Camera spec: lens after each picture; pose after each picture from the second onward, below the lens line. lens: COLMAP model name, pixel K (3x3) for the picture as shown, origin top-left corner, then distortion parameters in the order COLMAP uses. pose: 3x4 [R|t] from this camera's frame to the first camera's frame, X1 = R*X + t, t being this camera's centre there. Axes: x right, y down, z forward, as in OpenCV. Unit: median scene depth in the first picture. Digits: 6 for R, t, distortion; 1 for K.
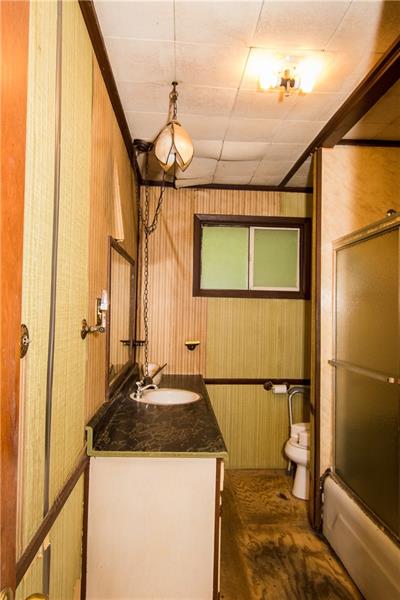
lens RADIAL K [[408.8, 0, 200.9], [0, 408.8, 298.8], [0, 0, 1]] dist [-0.019445, 0.000953]
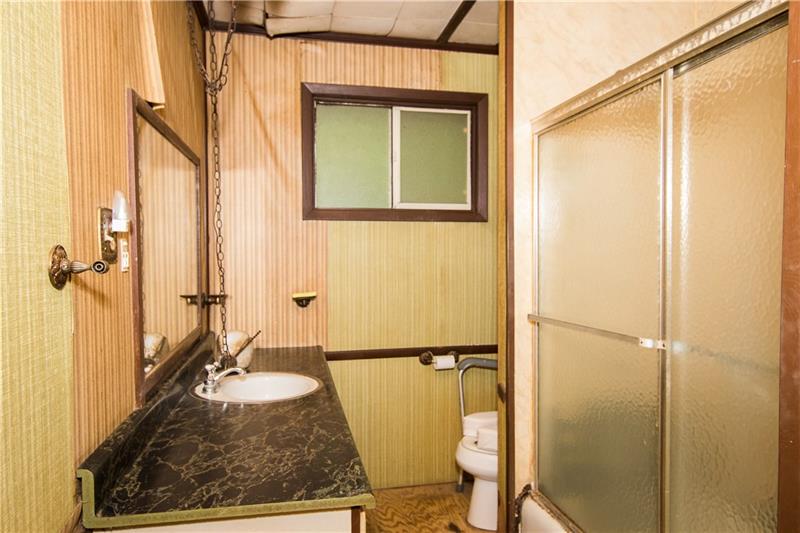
lens RADIAL K [[545.0, 0, 401.7], [0, 545.0, 270.1], [0, 0, 1]] dist [-0.019445, 0.000953]
pose [[0.988647, -0.028216, 0.147583, 0.004548], [0.019918, 0.998152, 0.057403, 0.028514], [-0.148930, -0.053812, 0.987383, 0.189586]]
